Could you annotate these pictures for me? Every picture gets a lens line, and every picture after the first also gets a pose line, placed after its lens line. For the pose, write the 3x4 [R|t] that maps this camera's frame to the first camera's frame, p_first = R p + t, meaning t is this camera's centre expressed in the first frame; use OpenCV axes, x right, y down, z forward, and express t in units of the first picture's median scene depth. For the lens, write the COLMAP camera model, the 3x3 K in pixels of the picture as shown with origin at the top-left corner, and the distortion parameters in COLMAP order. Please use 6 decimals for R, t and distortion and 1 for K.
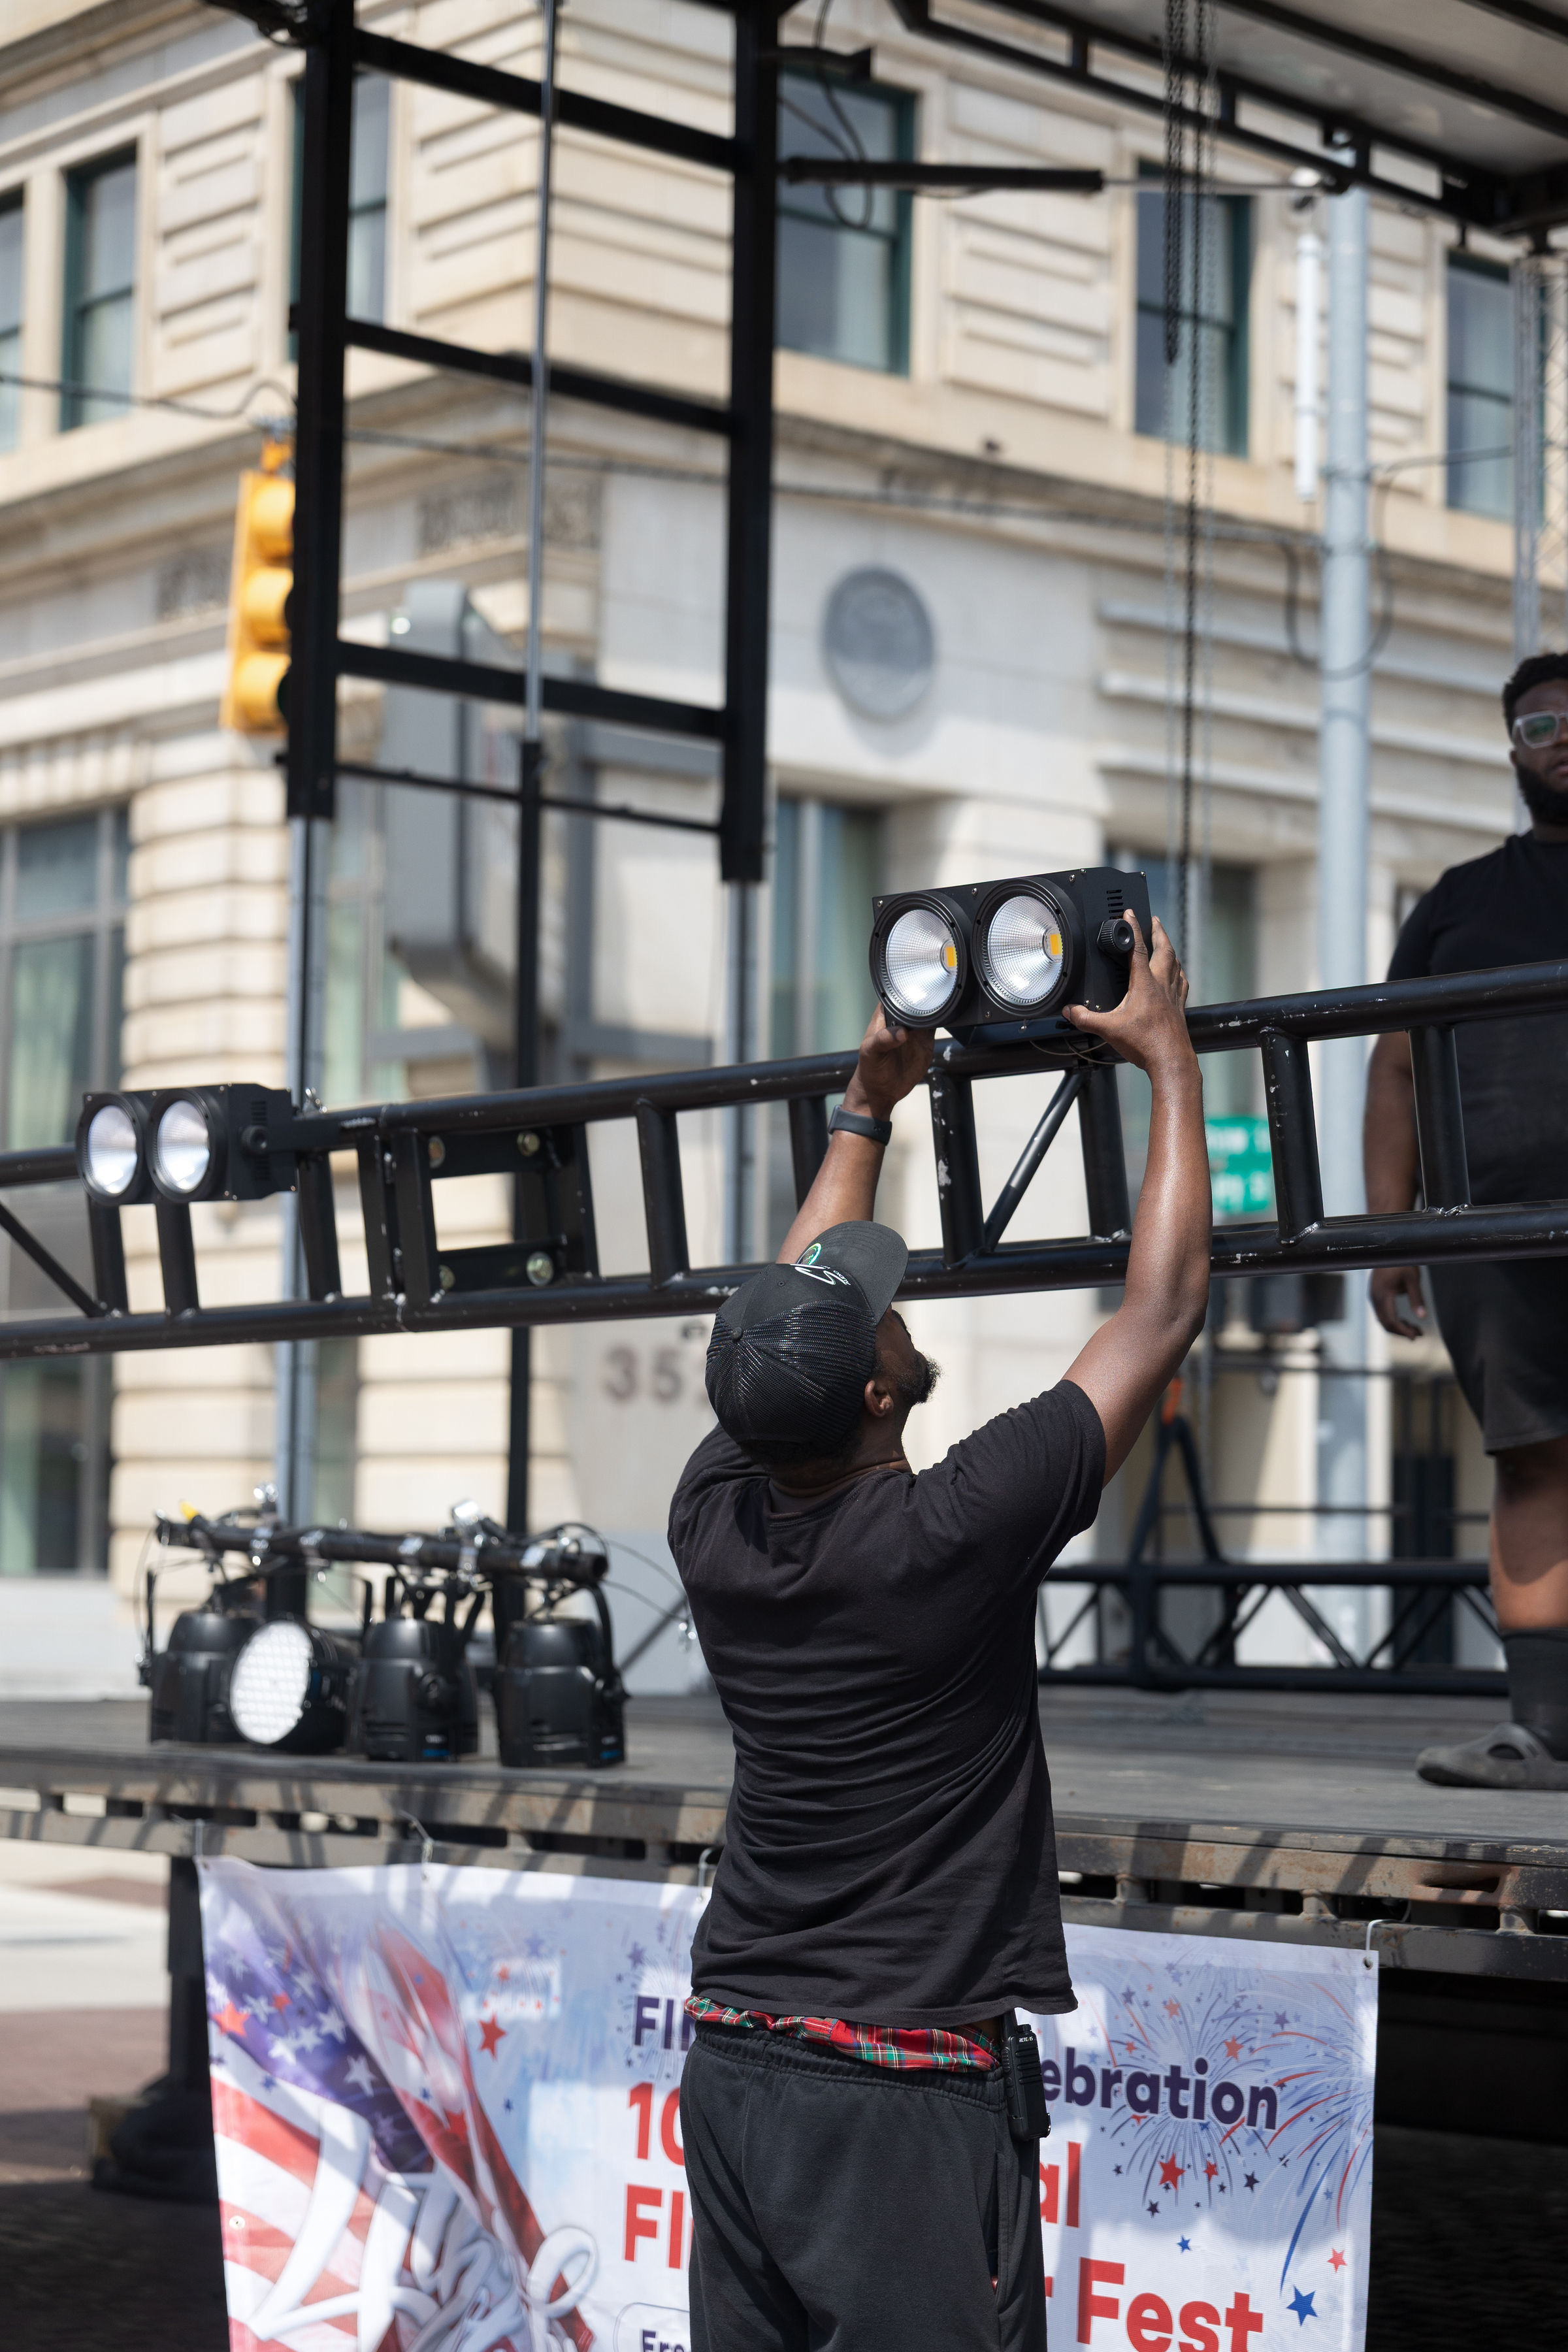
lens RADIAL K [[4727.8, 0, 784.0], [0, 4727.8, 1176.0], [0, 0, 1]] dist [0.042970, 0.255746]
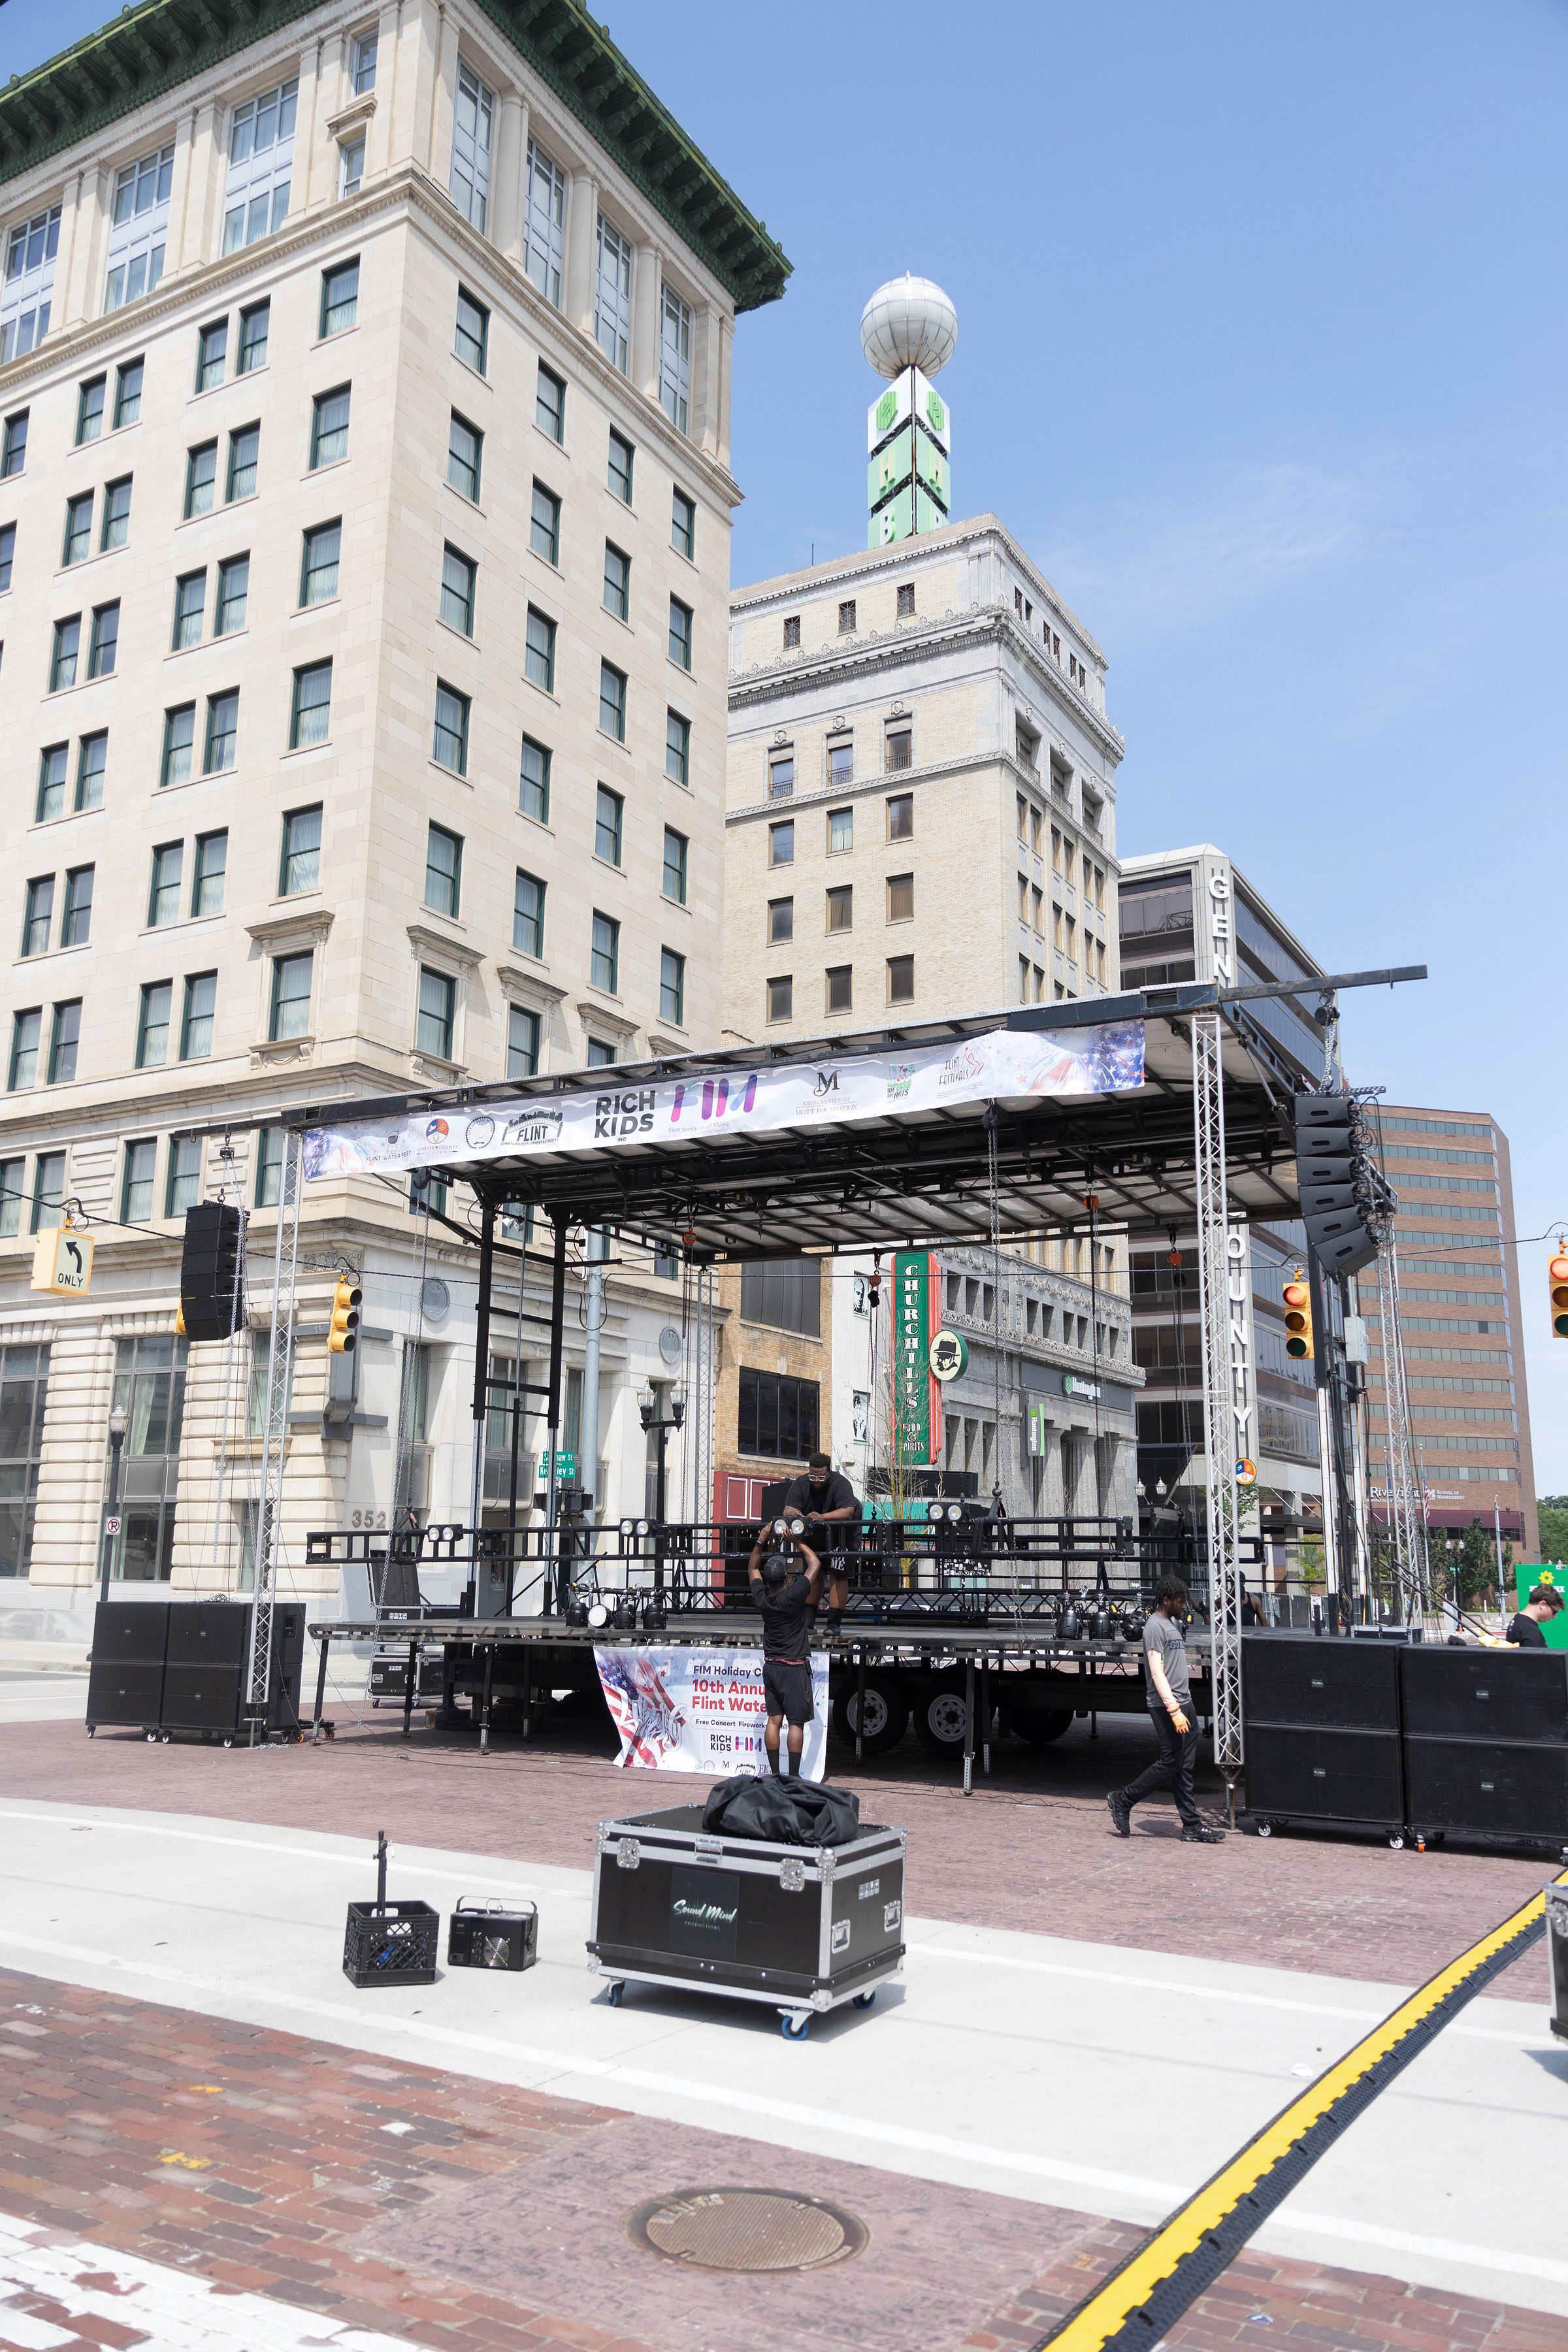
lens RADIAL K [[1821.4, 0, 784.0], [0, 1821.4, 1176.0], [0, 0, 1]] dist [-0.000118, -0.000121]
pose [[0.944717, 0.058725, 0.322585, -0.549898], [-0.018168, 0.991694, -0.127327, -0.124276], [-0.327383, 0.114428, 0.937937, -1.029753]]
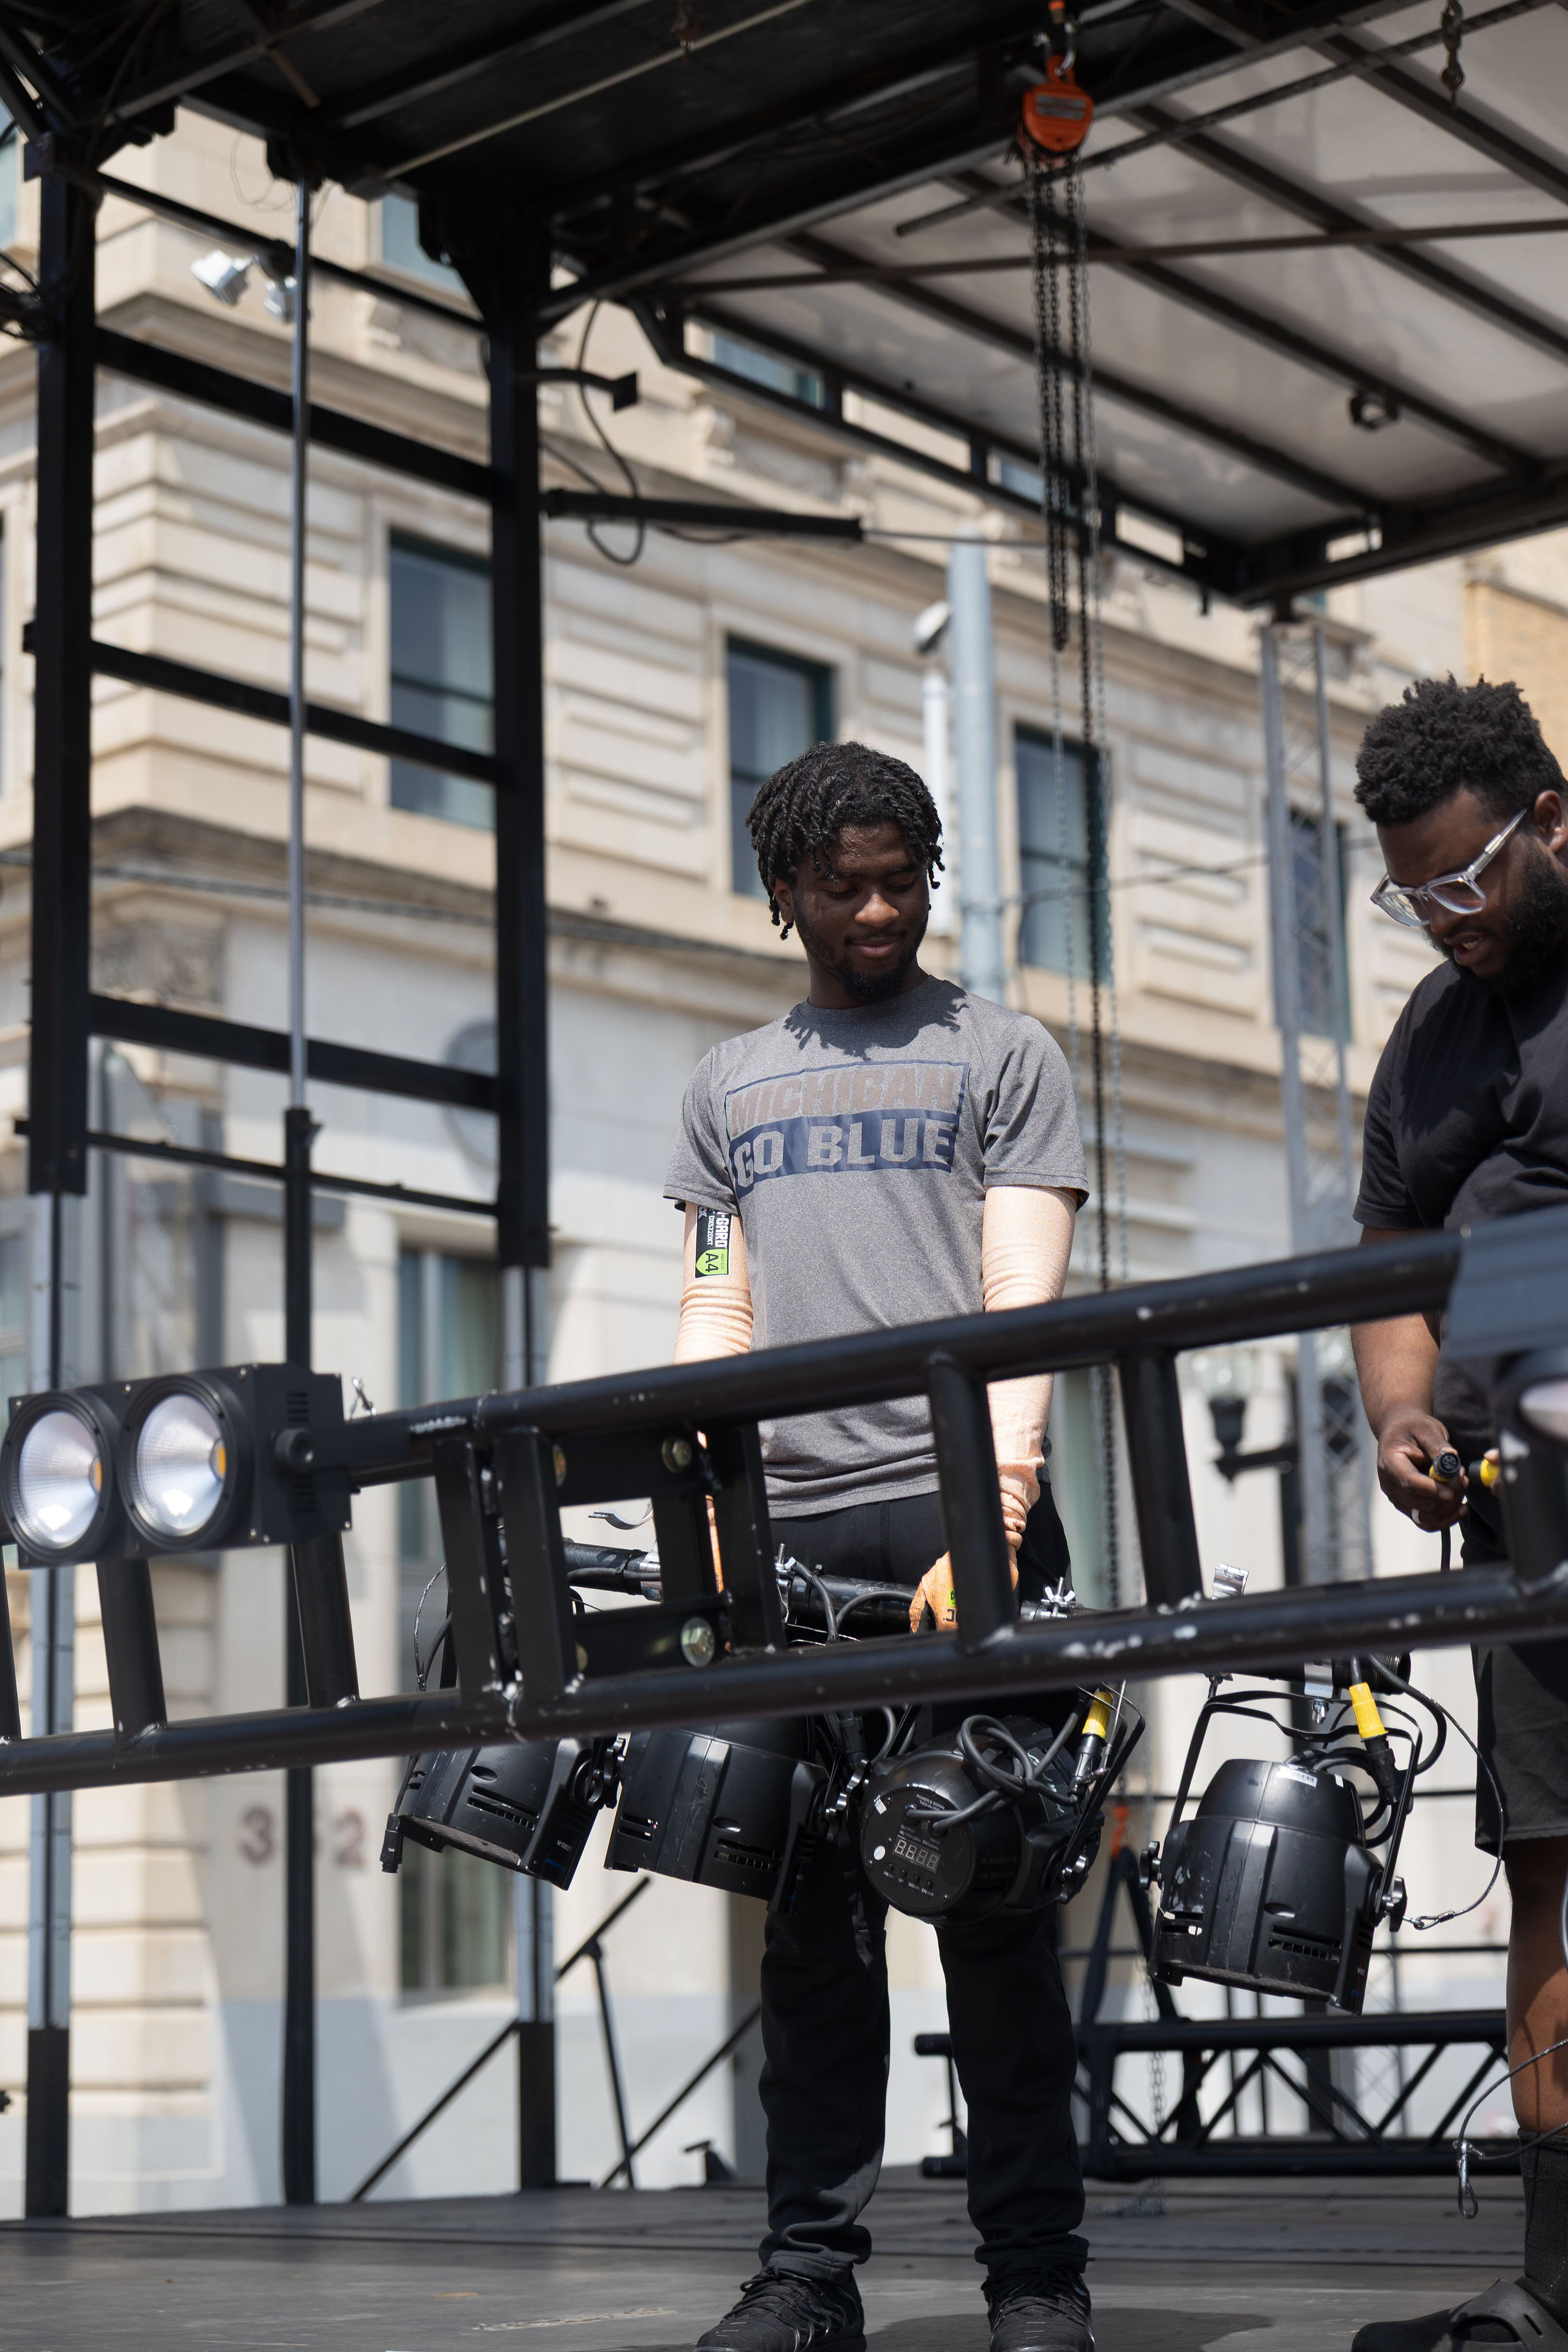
lens RADIAL K [[4290.3, 0, 784.0], [0, 4290.3, 1176.0], [0, 0, 1]] dist [-0.934525, 10.052585]
pose [[0.993249, -0.024312, 0.113426, -0.077983], [0.036393, 0.993733, -0.105687, 0.013304], [-0.110146, 0.109102, 0.987909, 0.295394]]
